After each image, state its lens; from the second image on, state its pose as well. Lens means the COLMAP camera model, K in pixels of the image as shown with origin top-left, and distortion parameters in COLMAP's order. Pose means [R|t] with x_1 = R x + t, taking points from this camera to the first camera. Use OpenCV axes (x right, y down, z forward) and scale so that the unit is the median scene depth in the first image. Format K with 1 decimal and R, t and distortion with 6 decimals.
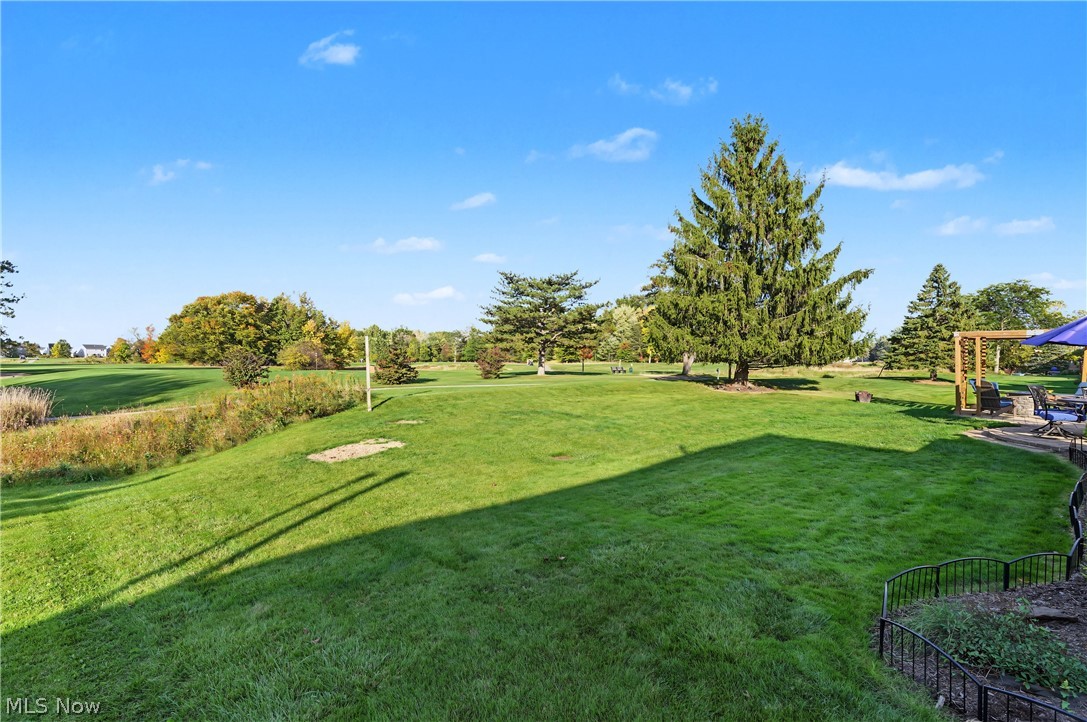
lens RADIAL K [[493.6, 0, 522.2], [0, 493.6, 358.8], [0, 0, 1]] dist [-0.007742, 0.000314]
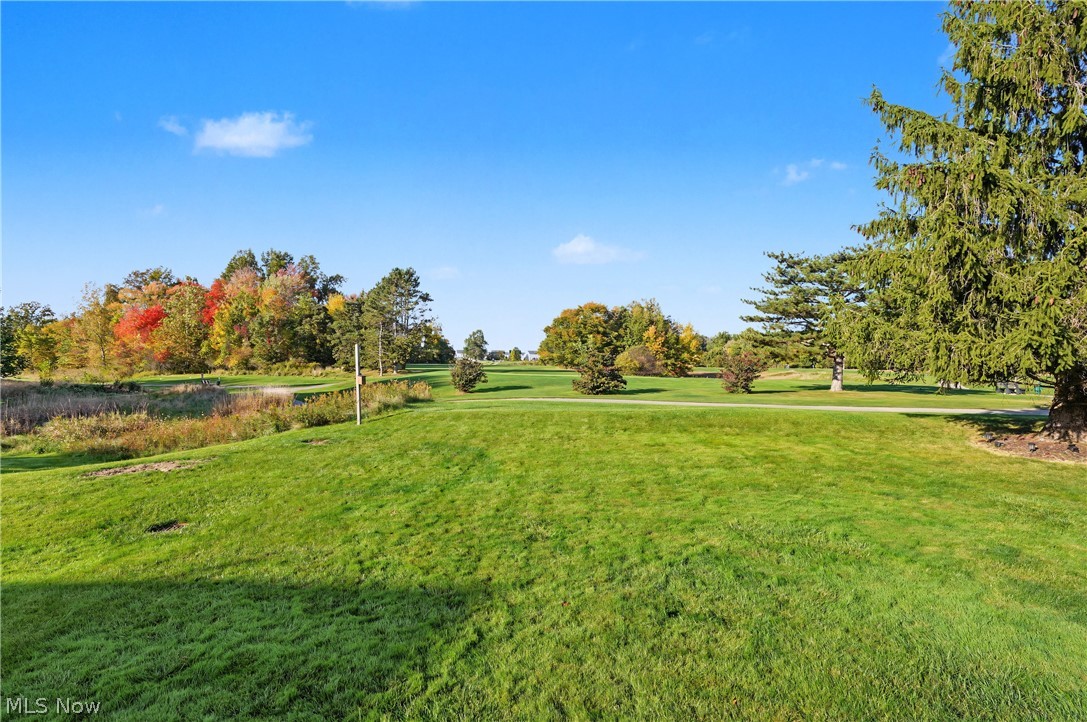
lens RADIAL K [[493.6, 0, 539.5], [0, 493.6, 359.9], [0, 0, 1]] dist [-0.007742, 0.000314]
pose [[0.748145, 0.004324, -0.663522, 0.154998], [-0.008749, 0.999956, -0.003349, -0.004492], [0.663478, 0.008311, 0.748150, 0.151104]]
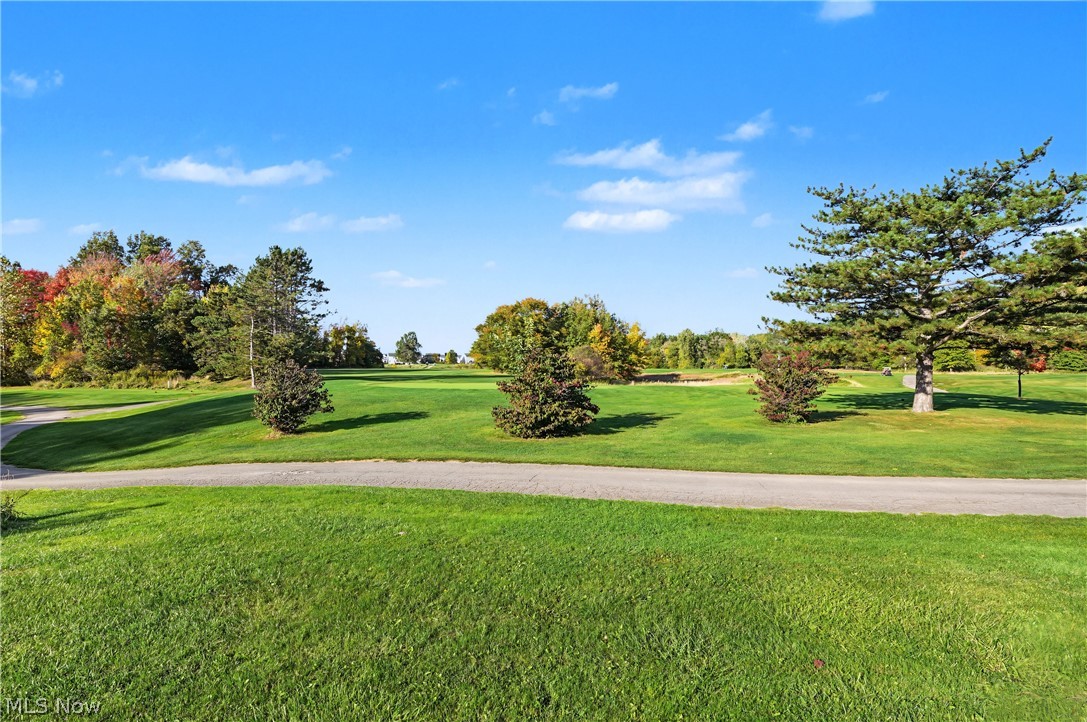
lens RADIAL K [[493.6, 0, 550.5], [0, 493.6, 363.2], [0, 0, 1]] dist [-0.007742, 0.000314]
pose [[0.836704, -0.002649, -0.547649, 0.000534], [0.001948, 0.999996, -0.001861, -0.008444], [0.547652, 0.000490, 0.836706, 0.366354]]
